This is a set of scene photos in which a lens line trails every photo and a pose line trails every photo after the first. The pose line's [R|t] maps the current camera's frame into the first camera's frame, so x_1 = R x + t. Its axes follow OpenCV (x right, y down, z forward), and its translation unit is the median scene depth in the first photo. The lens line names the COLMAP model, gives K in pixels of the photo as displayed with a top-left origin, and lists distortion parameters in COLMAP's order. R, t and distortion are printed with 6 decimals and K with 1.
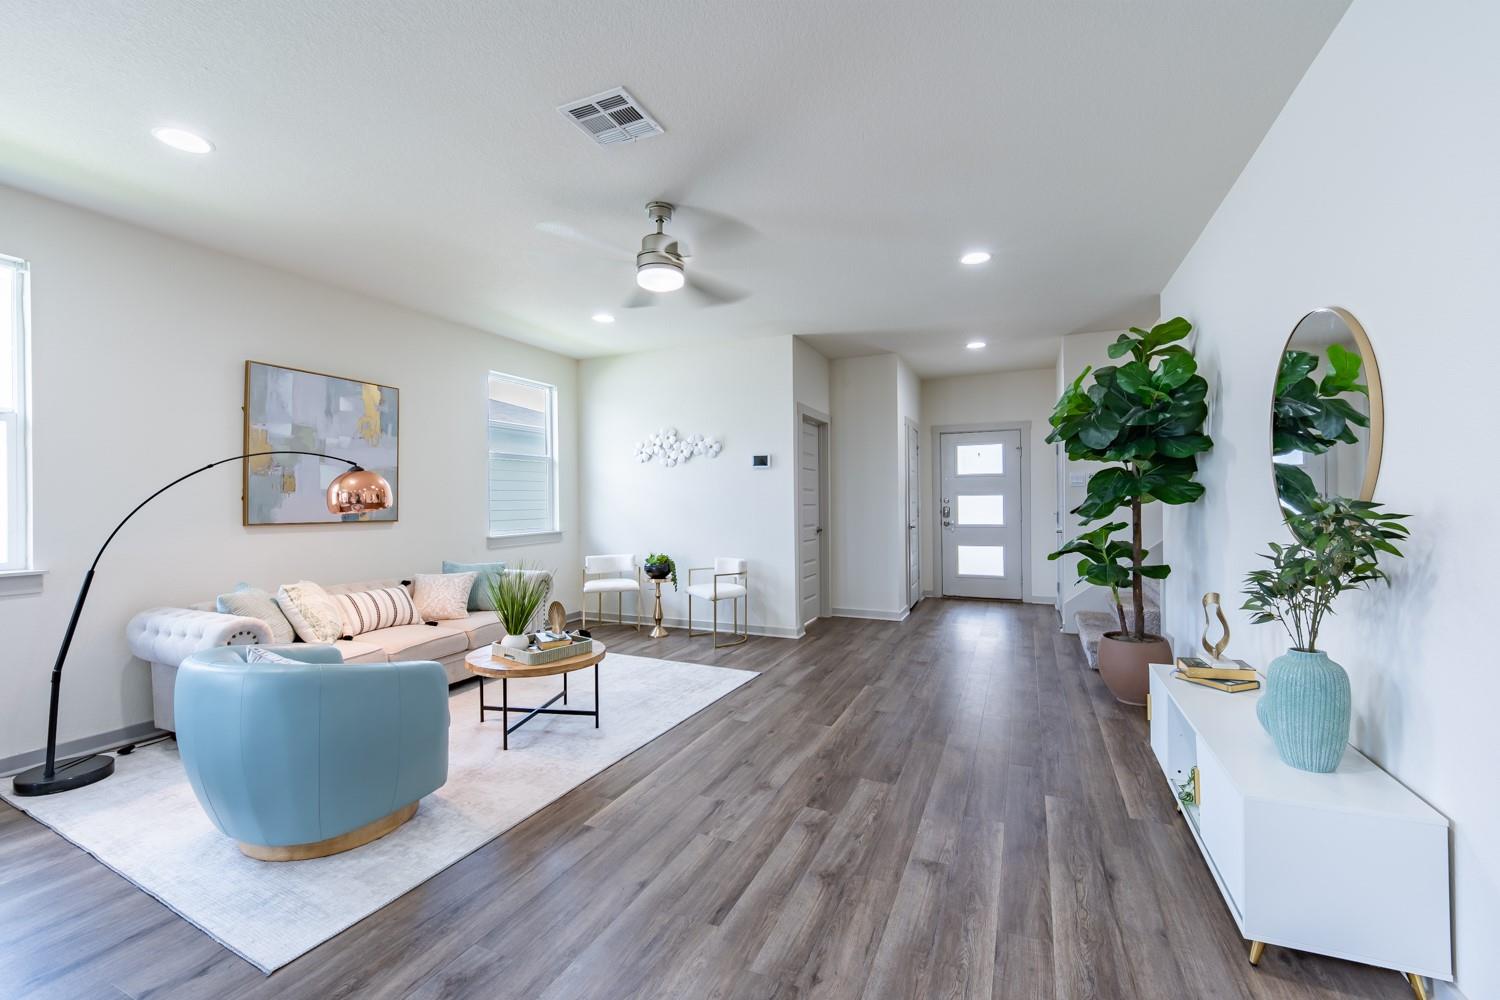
lens RADIAL K [[616.3, 0, 753.9], [0, 616.3, 501.2], [0, 0, 1]] dist [0.000327, -0.009431]
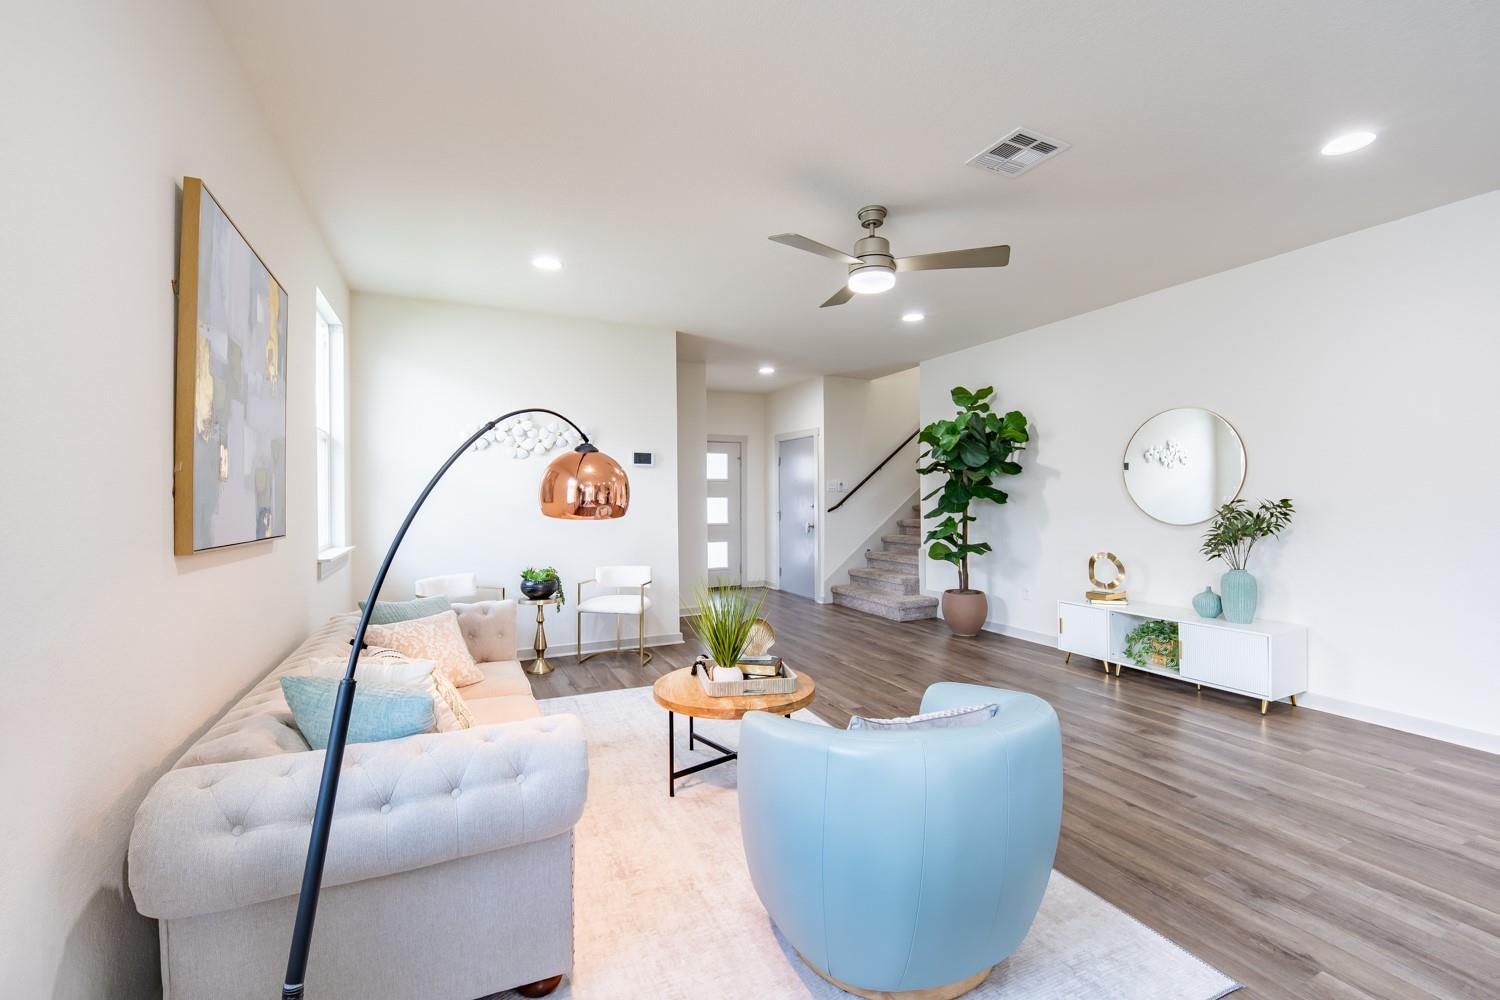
lens RADIAL K [[616.3, 0, 753.9], [0, 616.3, 501.2], [0, 0, 1]] dist [0.000327, -0.009431]
pose [[0.655302, 0.003583, 0.755359, -0.853986], [-0.000170, 0.999989, -0.004596, 0.004153], [-0.755367, 0.002884, 0.655295, 0.396006]]
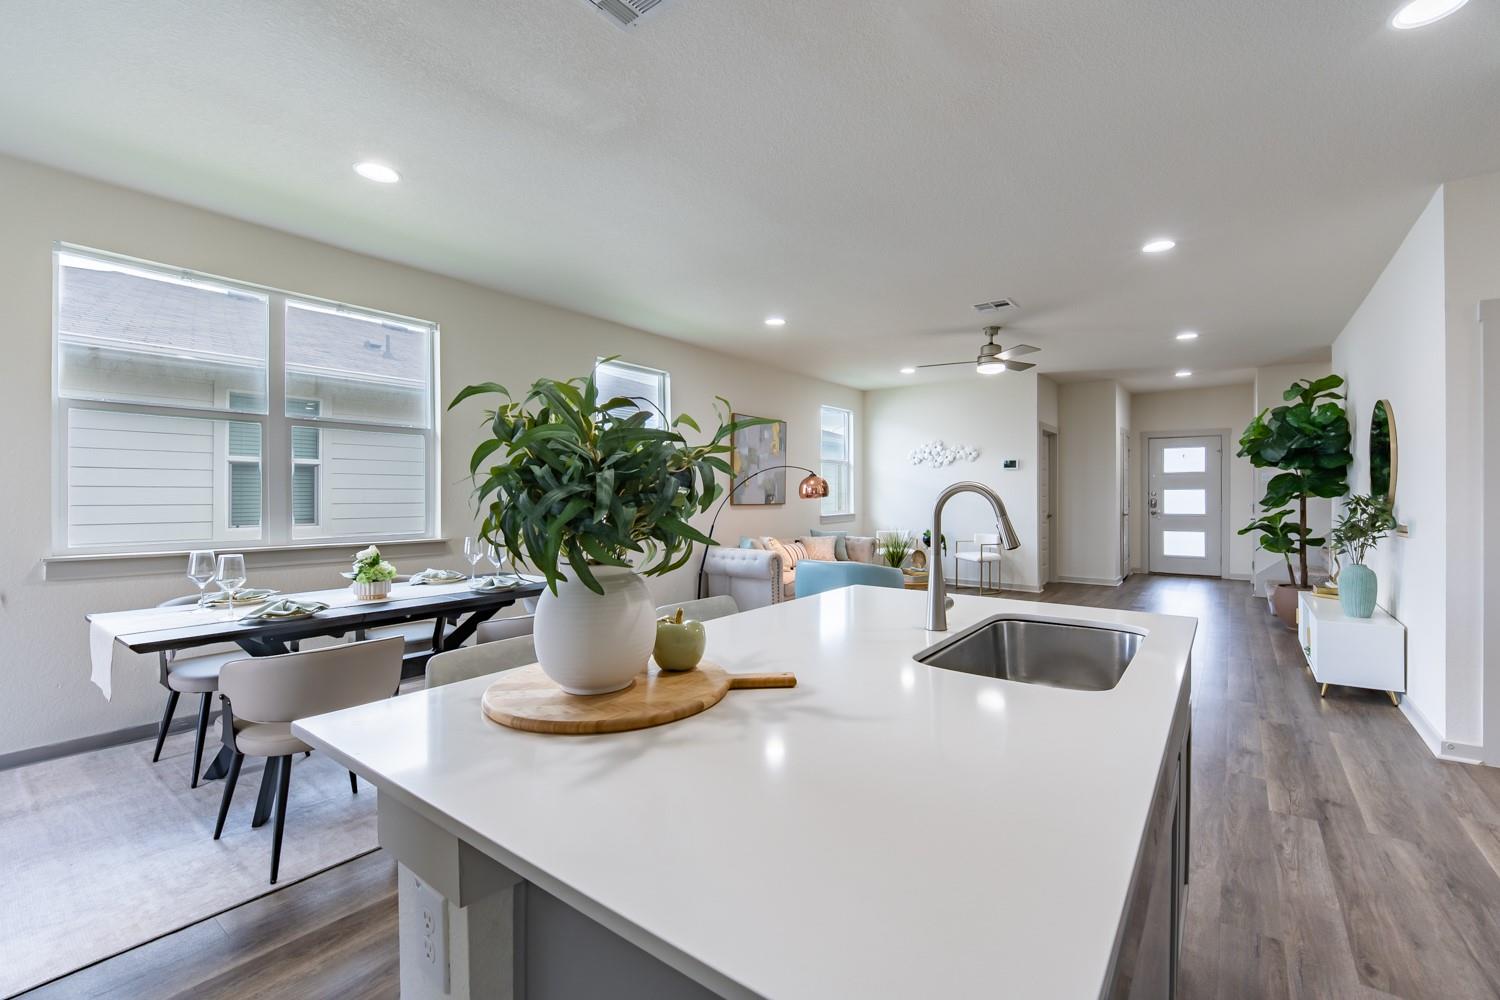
lens RADIAL K [[638.3, 0, 754.4], [0, 638.3, 496.0], [0, 0, 1]] dist [-0.032236, -0.000343]
pose [[0.971736, 0.008353, -0.235922, -0.310615], [-0.006784, 0.999949, 0.007458, -0.001545], [0.235973, -0.005647, 0.971743, -0.765426]]
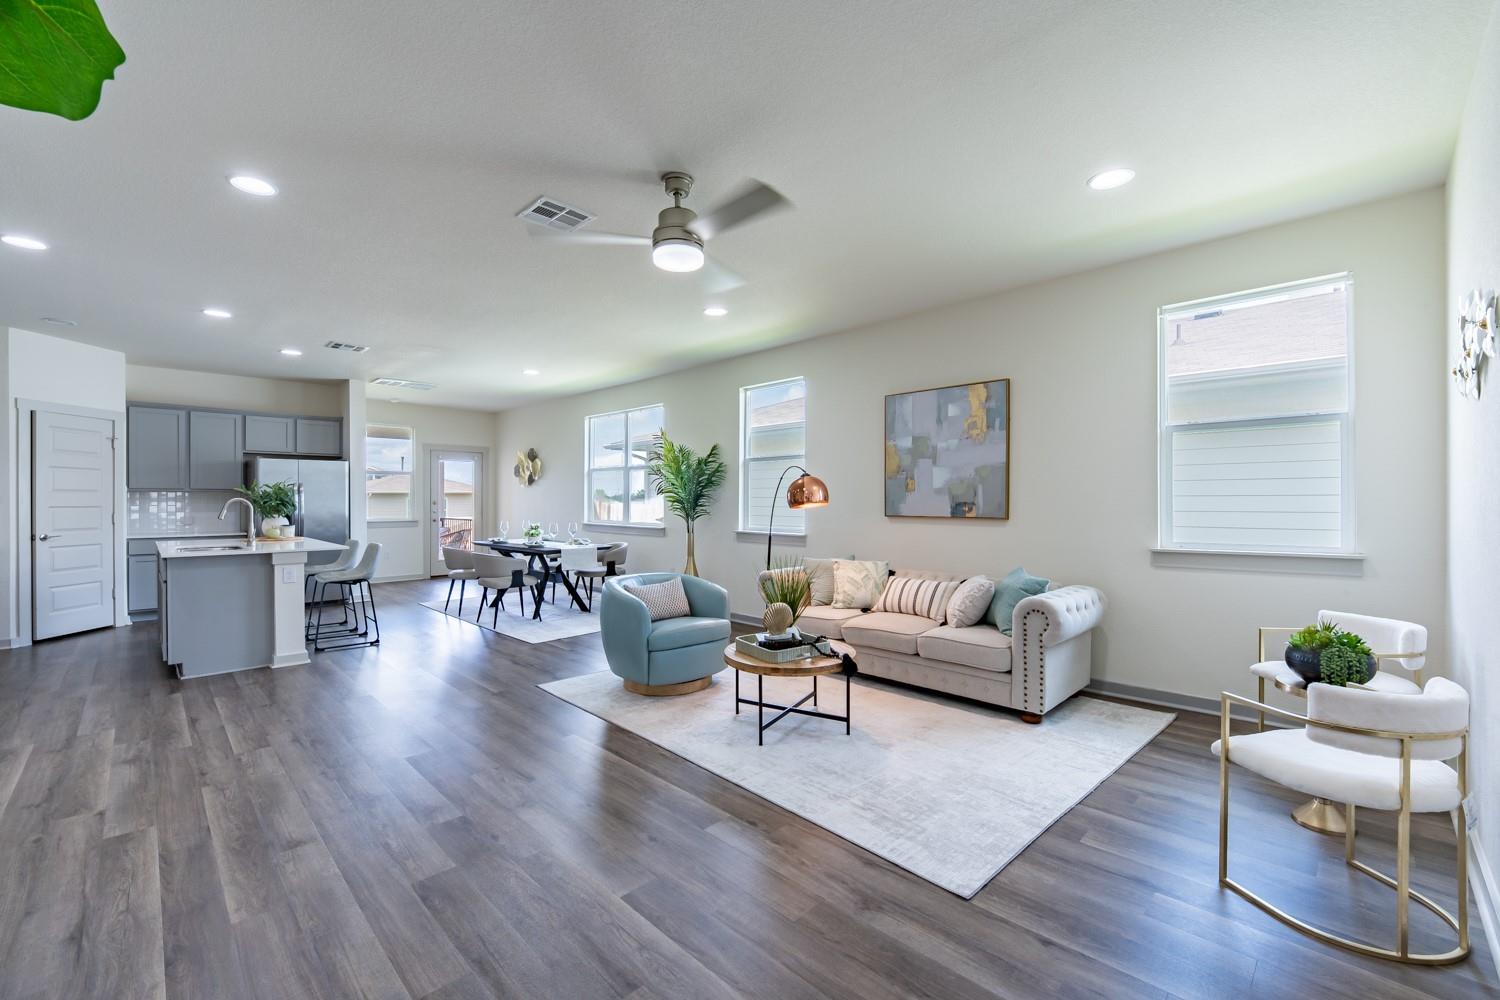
lens RADIAL K [[619.9, 0, 750.0], [0, 619.9, 500.0], [0, 0, 1]] dist [-0.000264, -0.006936]
pose [[-0.372115, 0.008430, -0.928148, 0.542635], [0.007363, 0.999954, 0.006129, -0.007242], [0.928157, -0.004554, -0.372160, 1.175982]]
